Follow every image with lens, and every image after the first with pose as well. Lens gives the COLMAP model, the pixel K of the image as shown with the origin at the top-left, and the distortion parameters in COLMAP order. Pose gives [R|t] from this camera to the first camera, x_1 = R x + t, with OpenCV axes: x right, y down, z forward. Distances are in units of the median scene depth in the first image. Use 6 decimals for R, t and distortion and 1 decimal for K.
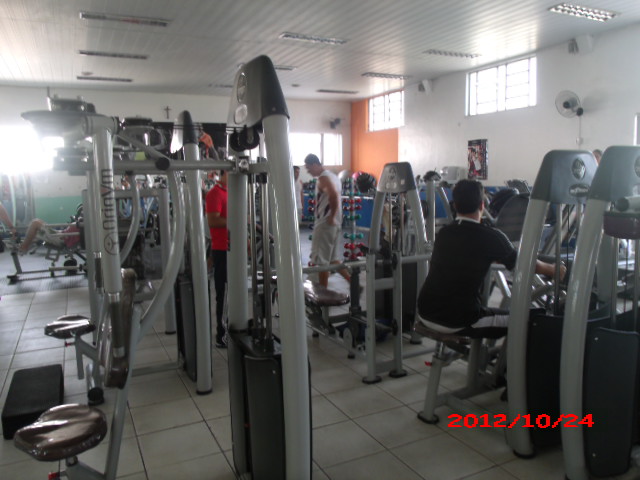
lens RADIAL K [[508.4, 0, 321.0], [0, 508.4, 240.7], [0, 0, 1]] dist [-0.036461, -0.002619]
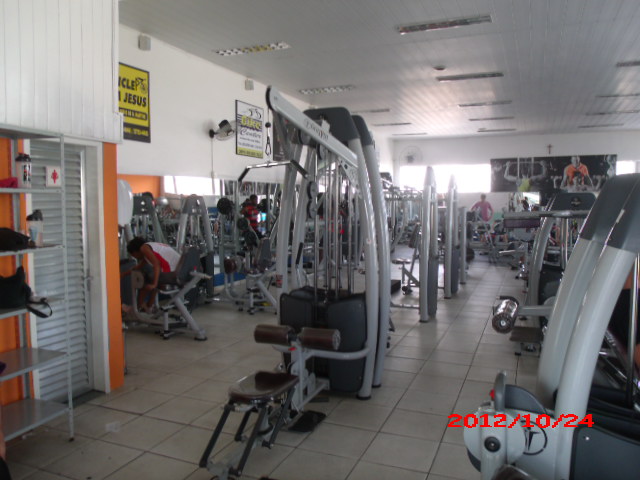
lens RADIAL K [[508.4, 0, 321.3], [0, 508.4, 242.4], [0, 0, 1]] dist [-0.036461, -0.002619]
pose [[0.659118, 0.077243, -0.748062, 0.266322], [-0.105772, 0.994345, 0.009478, 0.024528], [0.744564, 0.072877, 0.663561, -0.227520]]
